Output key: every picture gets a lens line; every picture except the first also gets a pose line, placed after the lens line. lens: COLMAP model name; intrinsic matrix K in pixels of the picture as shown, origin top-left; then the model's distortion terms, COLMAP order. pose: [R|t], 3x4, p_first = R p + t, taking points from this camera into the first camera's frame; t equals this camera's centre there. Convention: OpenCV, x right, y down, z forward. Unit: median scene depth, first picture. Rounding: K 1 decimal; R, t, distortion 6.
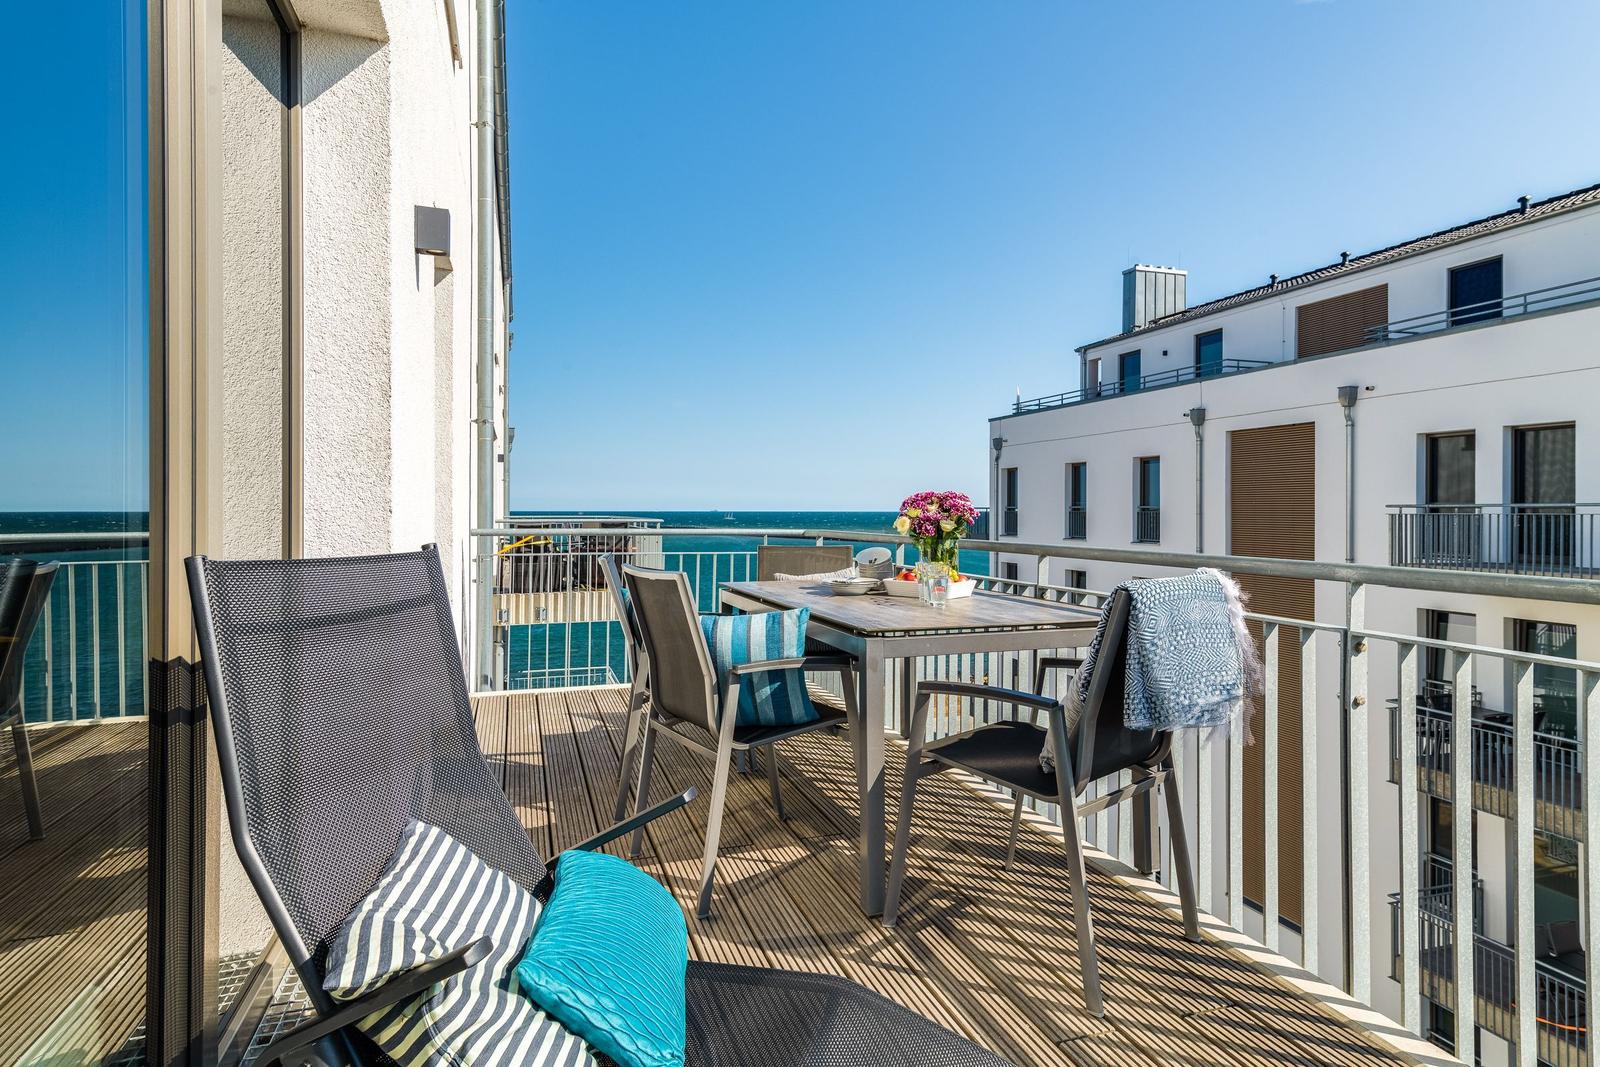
lens RADIAL K [[1018.9, 0, 781.8], [0, 1018.9, 515.9], [0, 0, 1]] dist [0.032973, -0.018960]
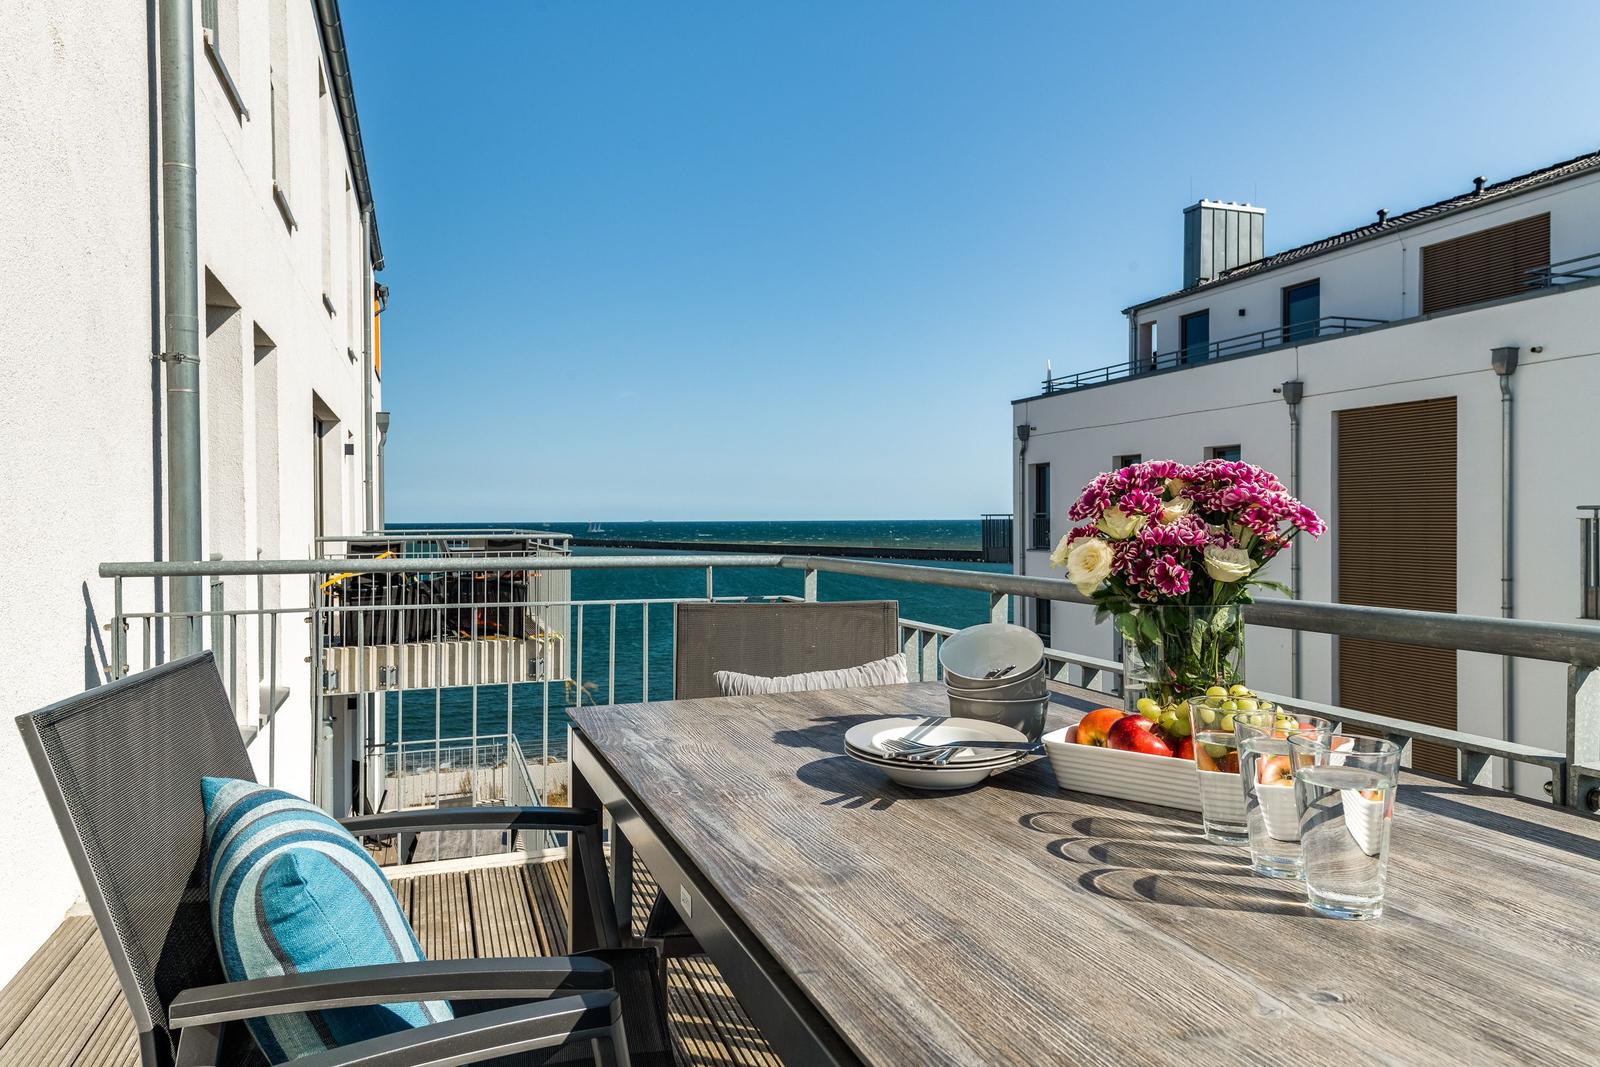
lens RADIAL K [[1217.3, 0, 800.0], [0, 1217.3, 533.5], [0, 0, 1]] dist [0.022058, -0.000744]
pose [[0.999091, -0.007983, 0.041877, 0.009698], [0.007730, 0.999951, 0.006187, -0.003883], [-0.041925, -0.005857, 0.999104, 0.649861]]
